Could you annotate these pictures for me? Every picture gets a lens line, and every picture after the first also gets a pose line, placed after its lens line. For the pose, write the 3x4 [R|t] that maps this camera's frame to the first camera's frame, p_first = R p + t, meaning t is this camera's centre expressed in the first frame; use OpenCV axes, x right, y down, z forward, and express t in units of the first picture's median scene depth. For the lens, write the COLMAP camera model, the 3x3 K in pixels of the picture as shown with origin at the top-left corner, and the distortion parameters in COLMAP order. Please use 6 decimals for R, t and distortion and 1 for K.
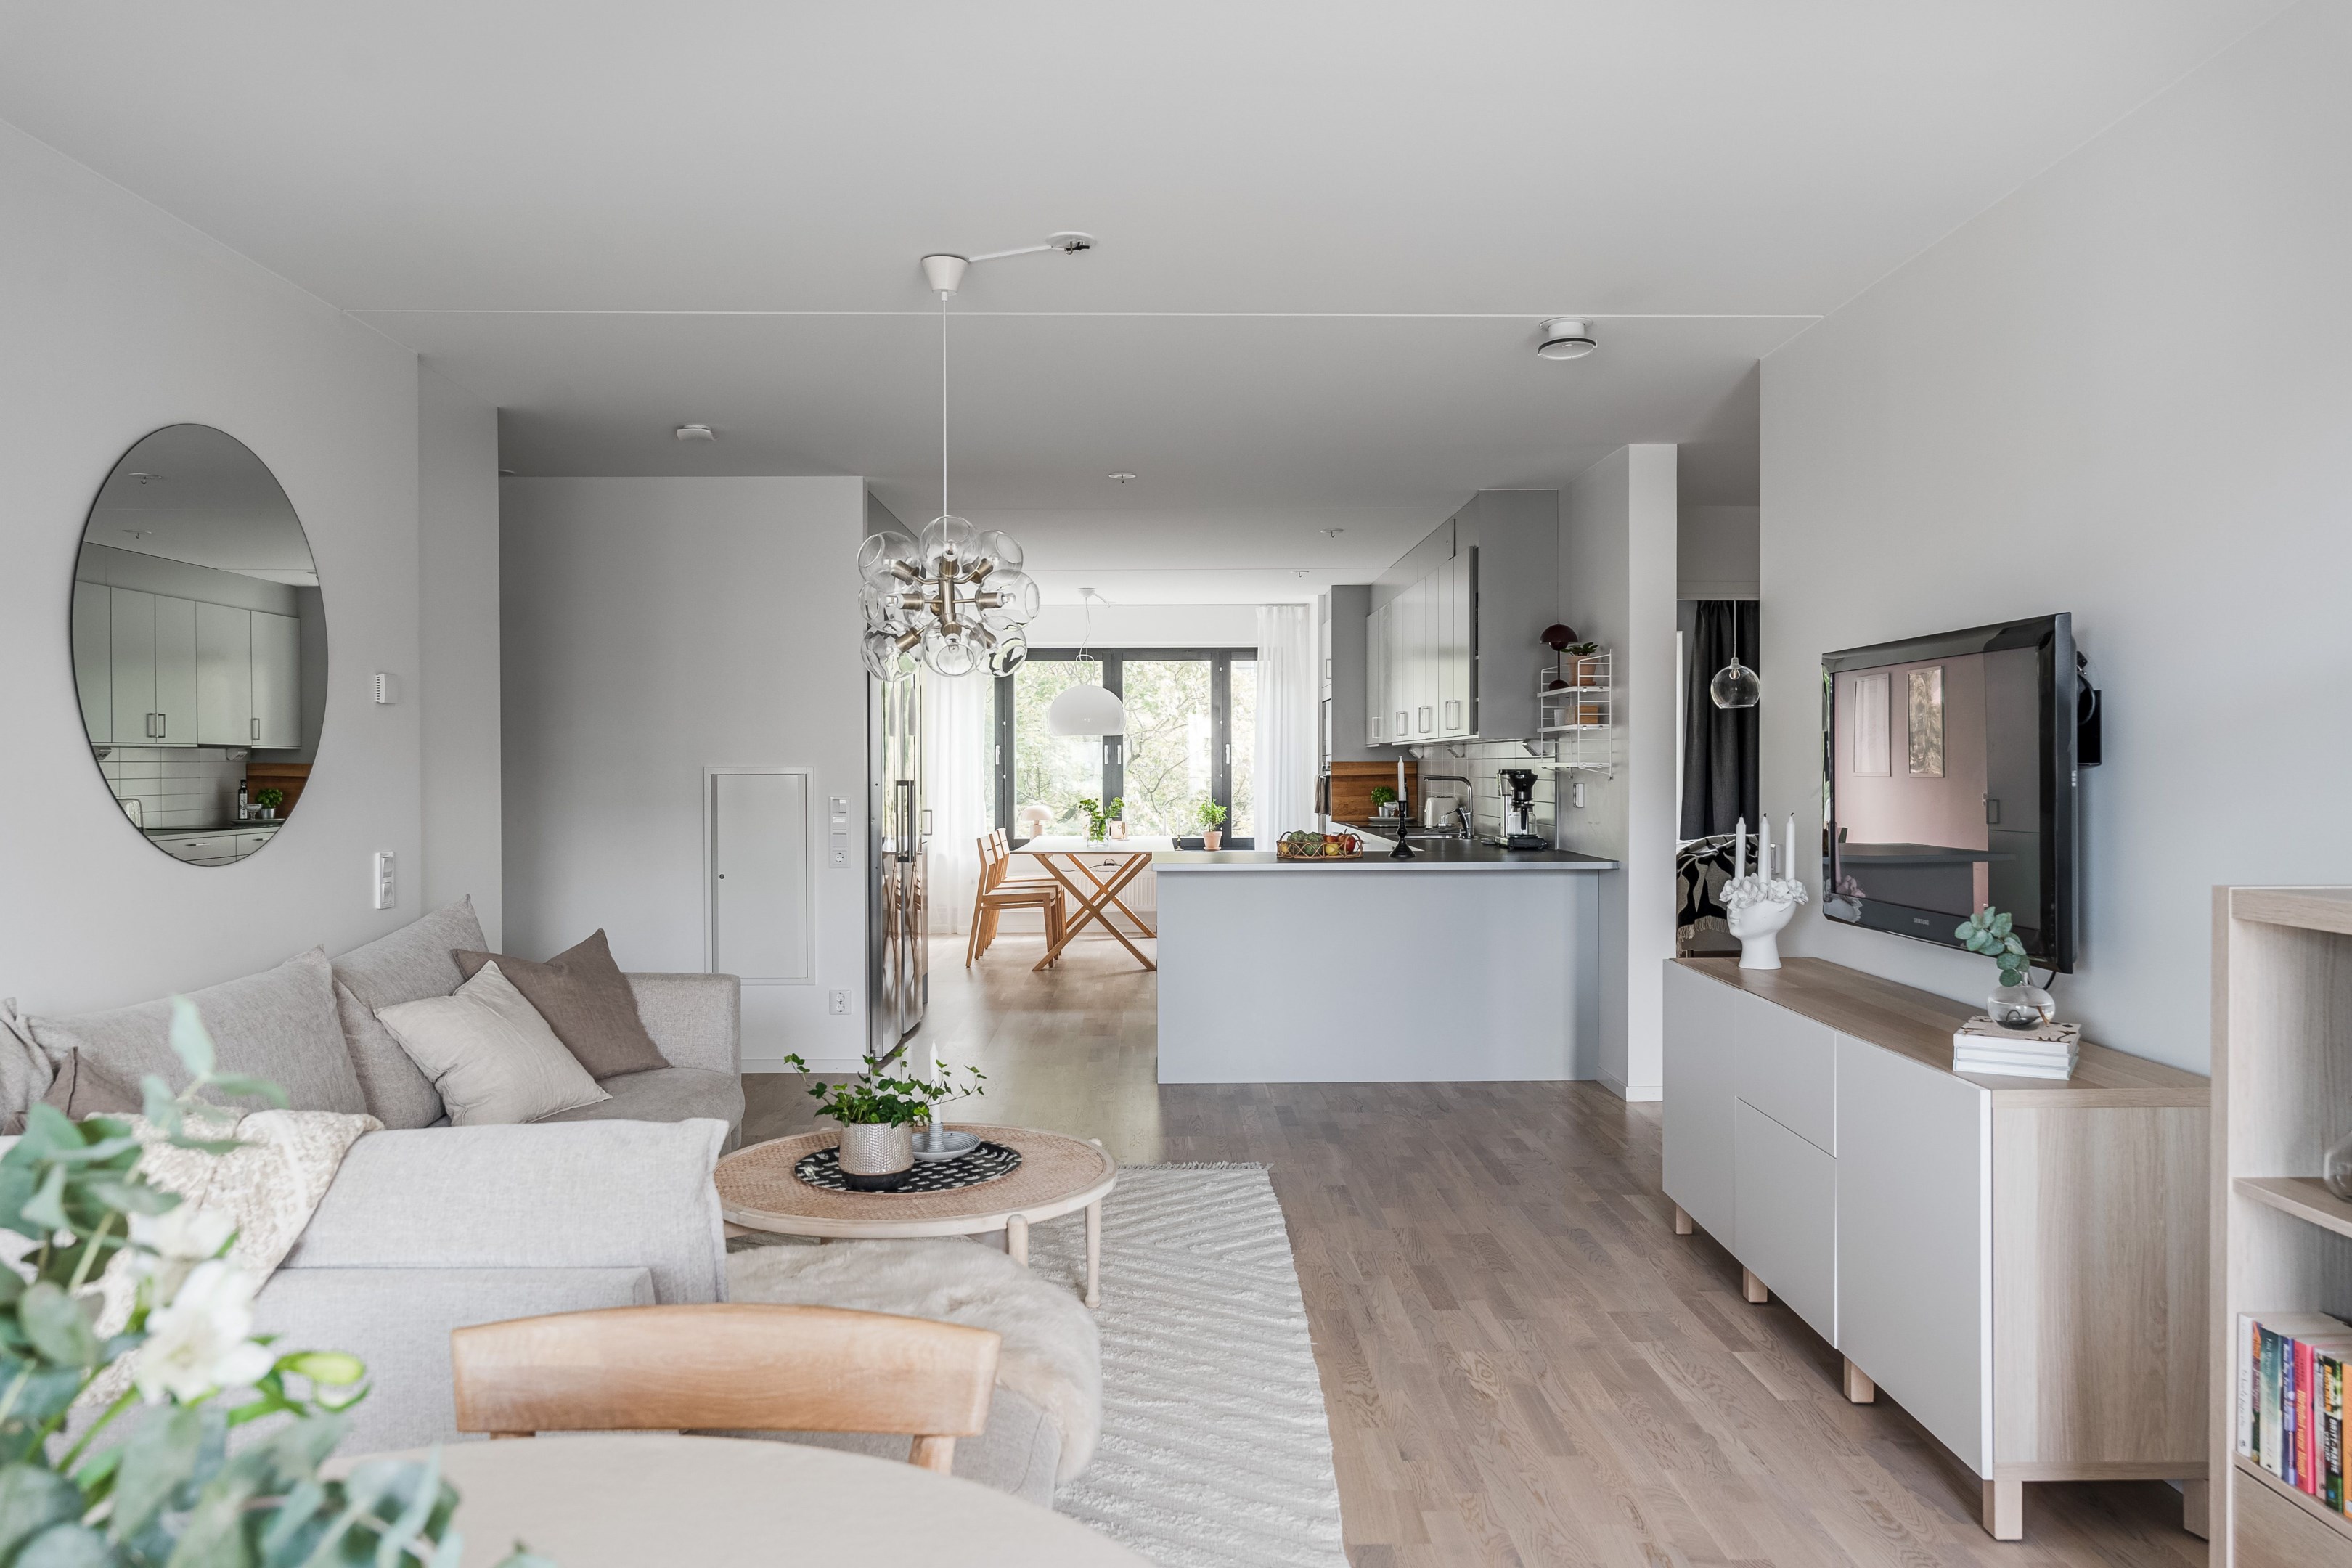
lens RADIAL K [[1623.5, 0, 1176.0], [0, 1623.5, 784.0], [0, 0, 1]] dist [-0.000009, -0.000036]
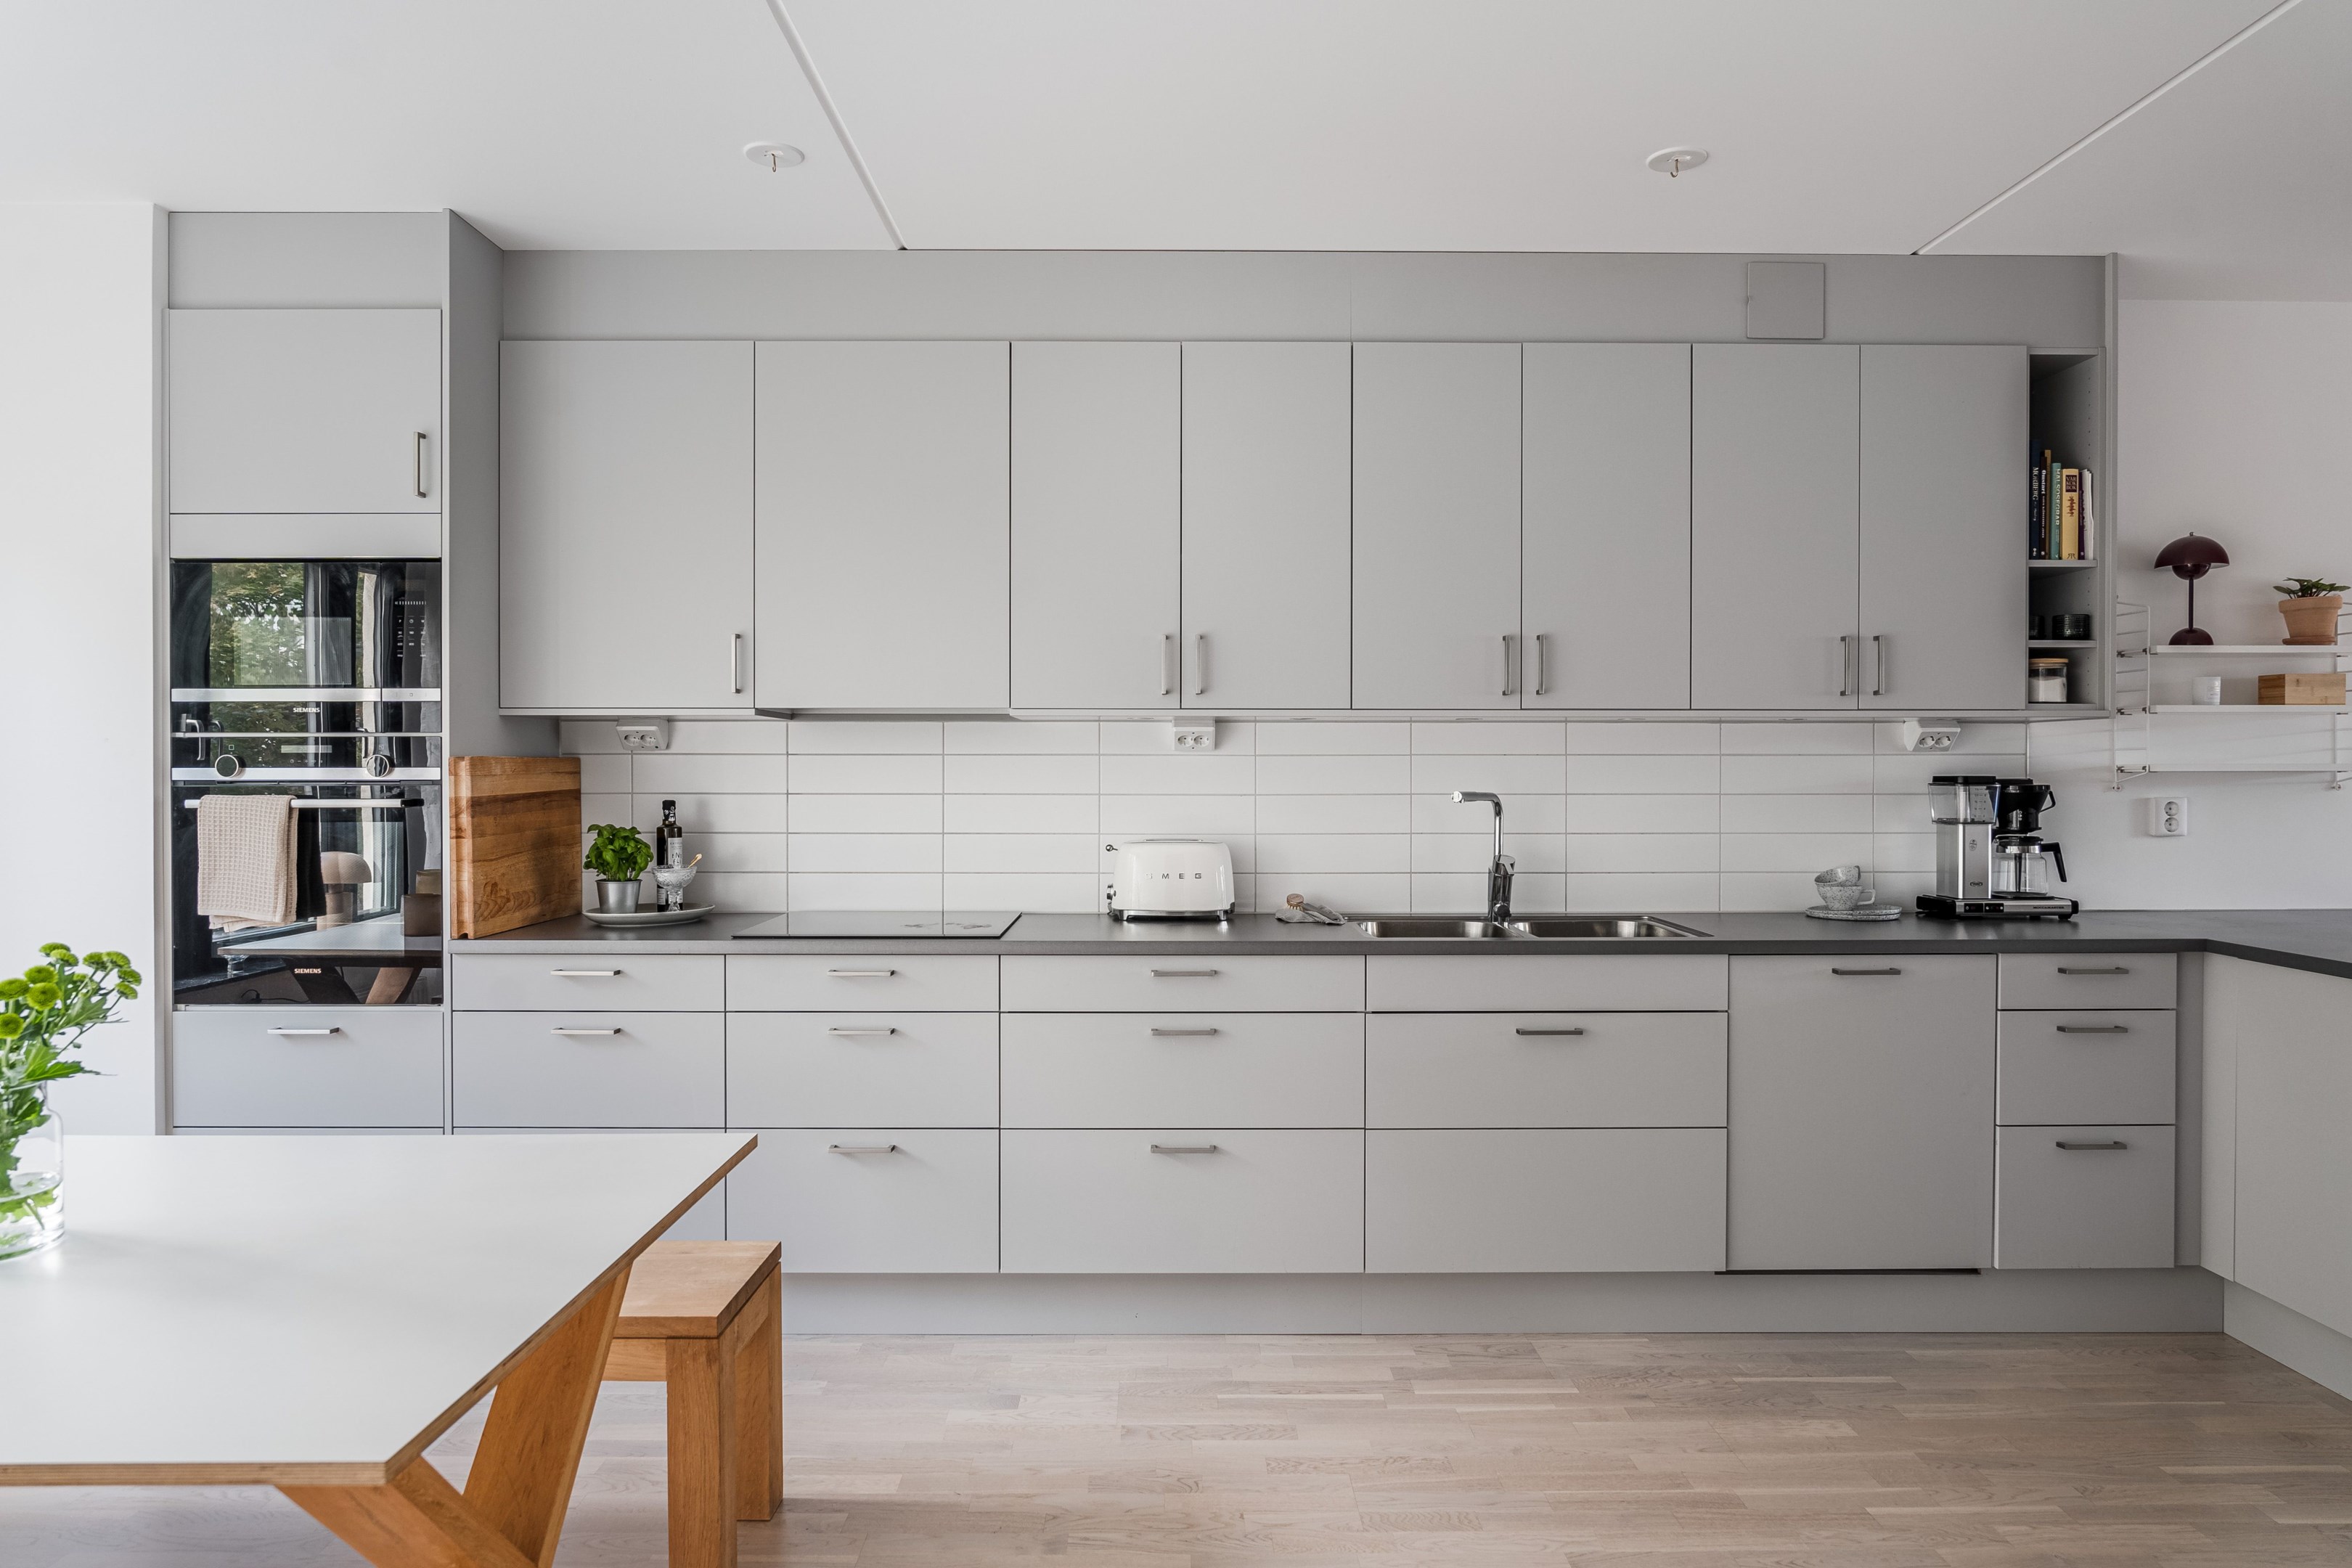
lens RADIAL K [[1456.5, 0, 1176.0], [0, 1456.5, 784.0], [0, 0, 1]] dist [-0.002484, -0.001132]
pose [[0.012338, -0.006661, 0.999902, -0.177552], [0.011175, 0.999916, 0.006523, -0.007763], [-0.999861, 0.011093, 0.012412, 0.792518]]
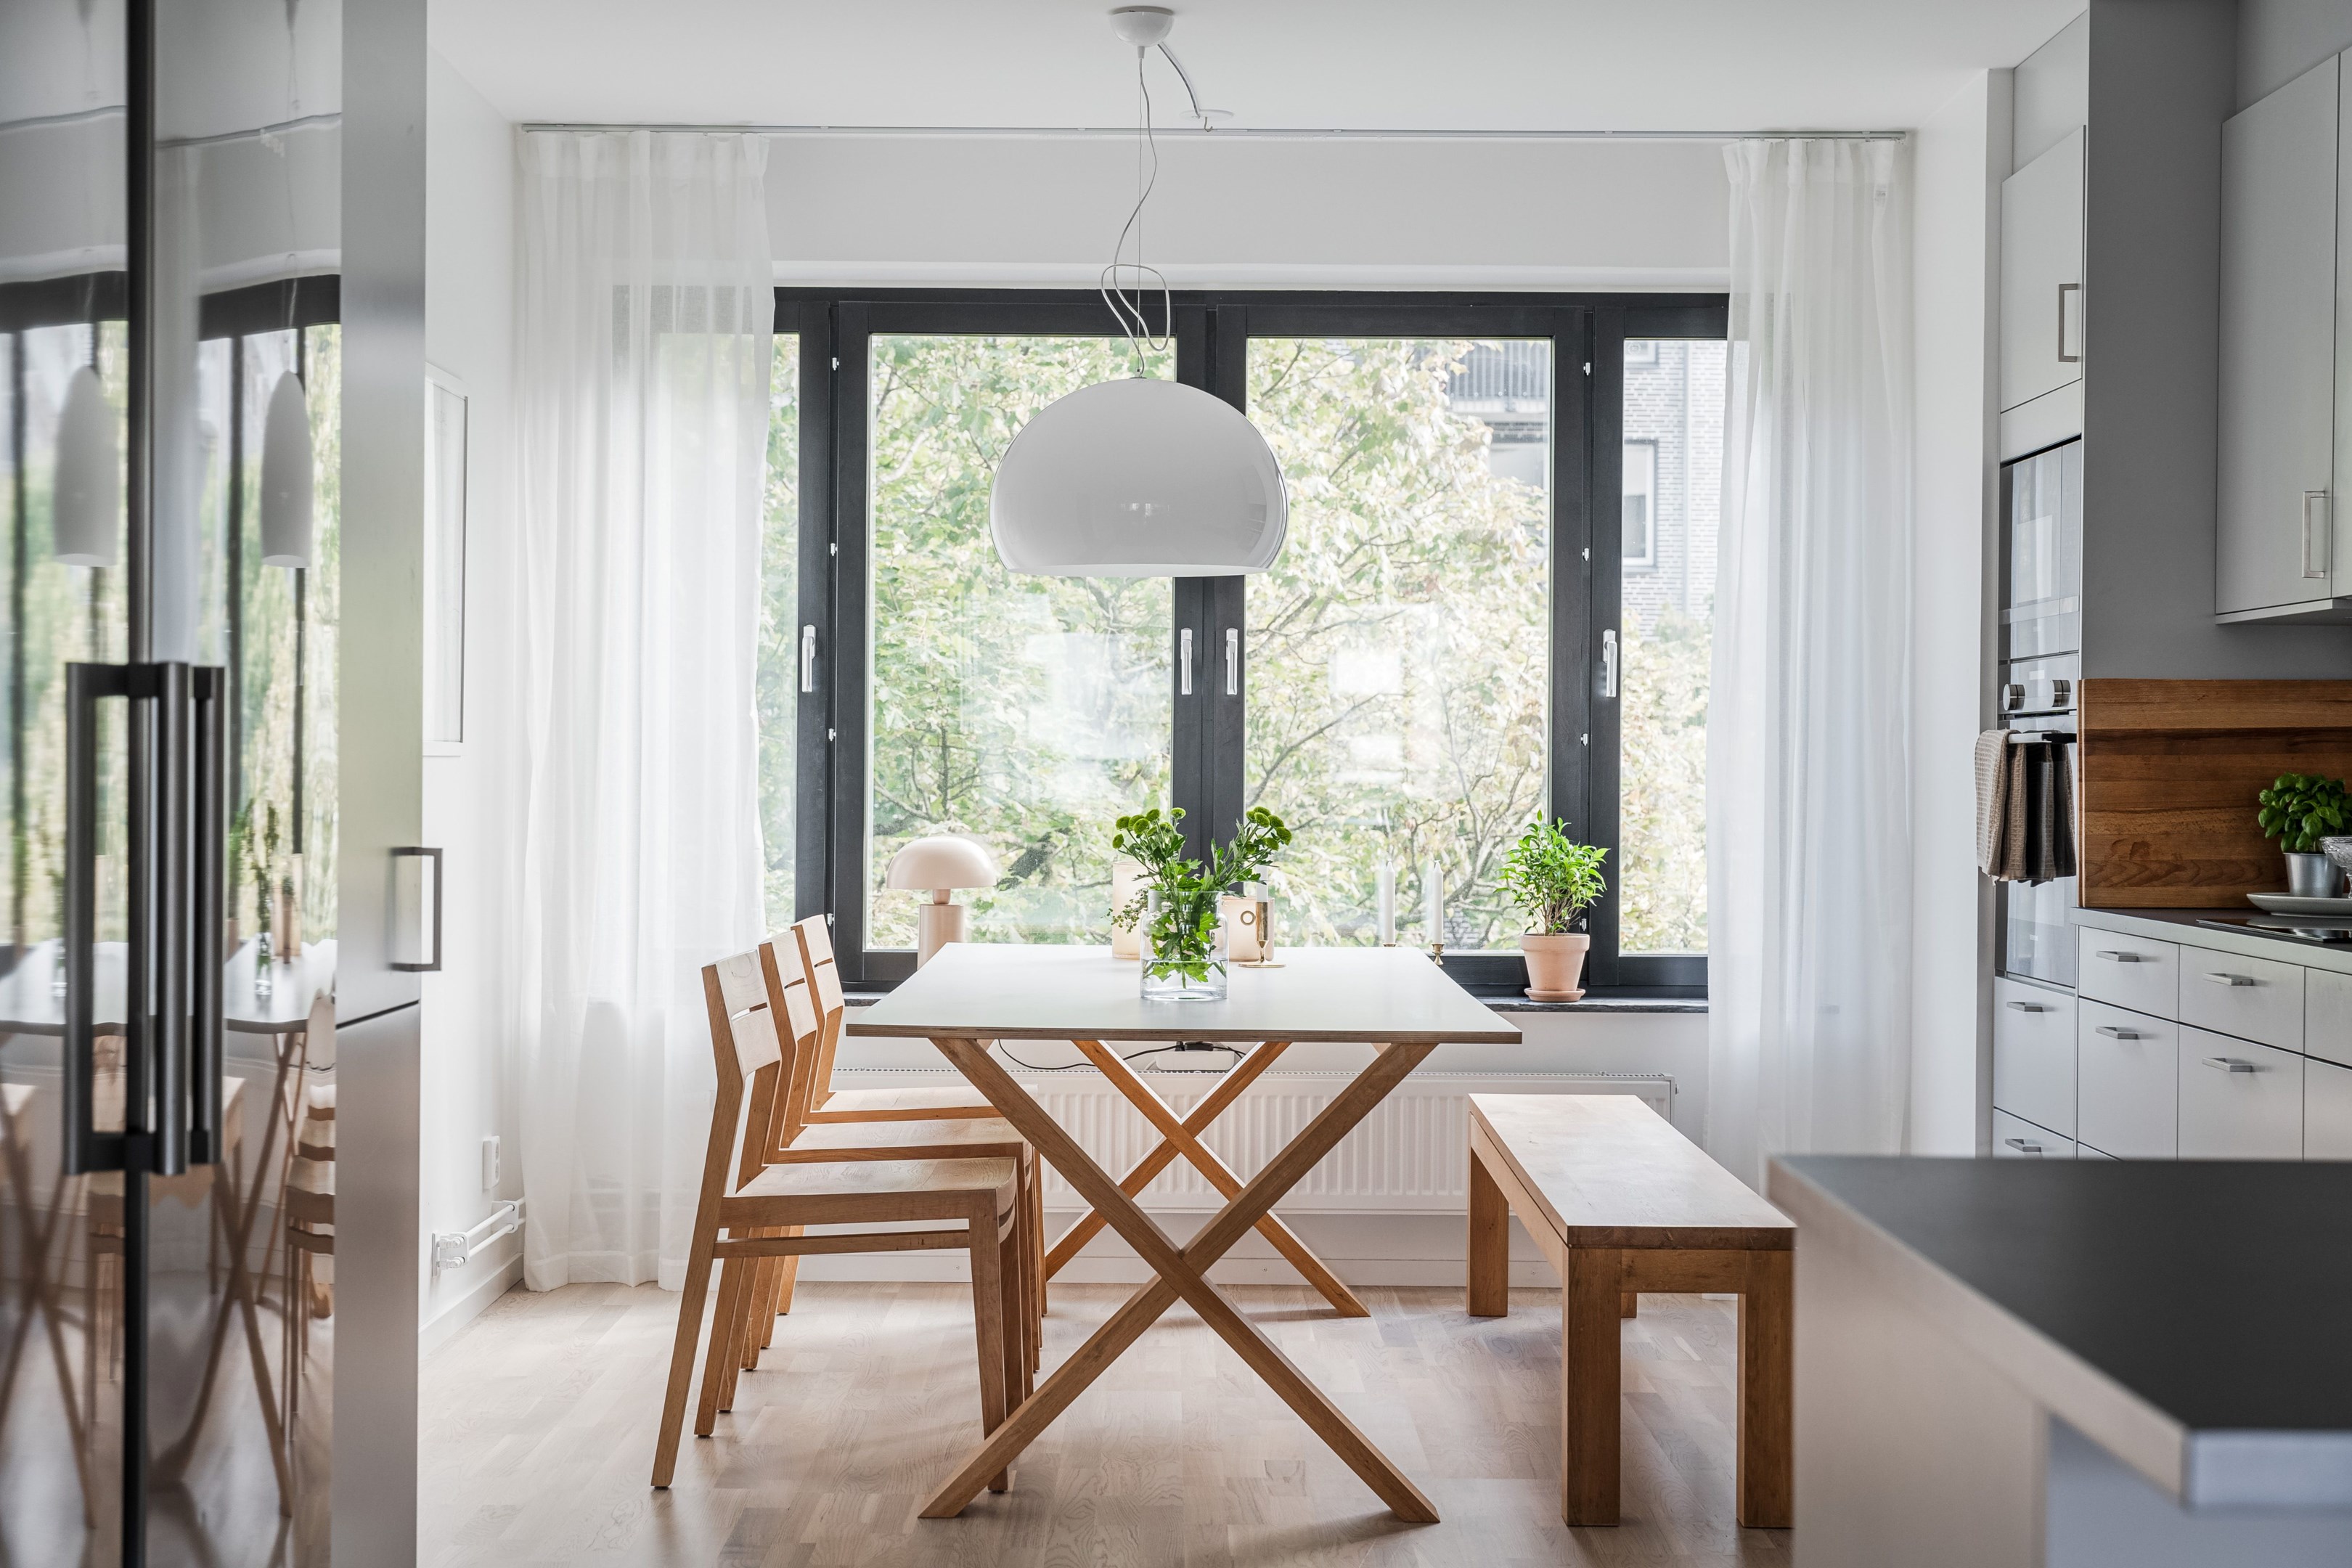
lens RADIAL K [[3431.8, 0, 1176.0], [0, 3431.8, 784.0], [0, 0, 1]] dist [0.027736, -0.003921]
pose [[0.999828, 0.010672, -0.015145, -0.037514], [-0.010735, 0.999934, -0.004112, 0.006435], [0.015100, 0.004274, 0.999877, 0.417373]]
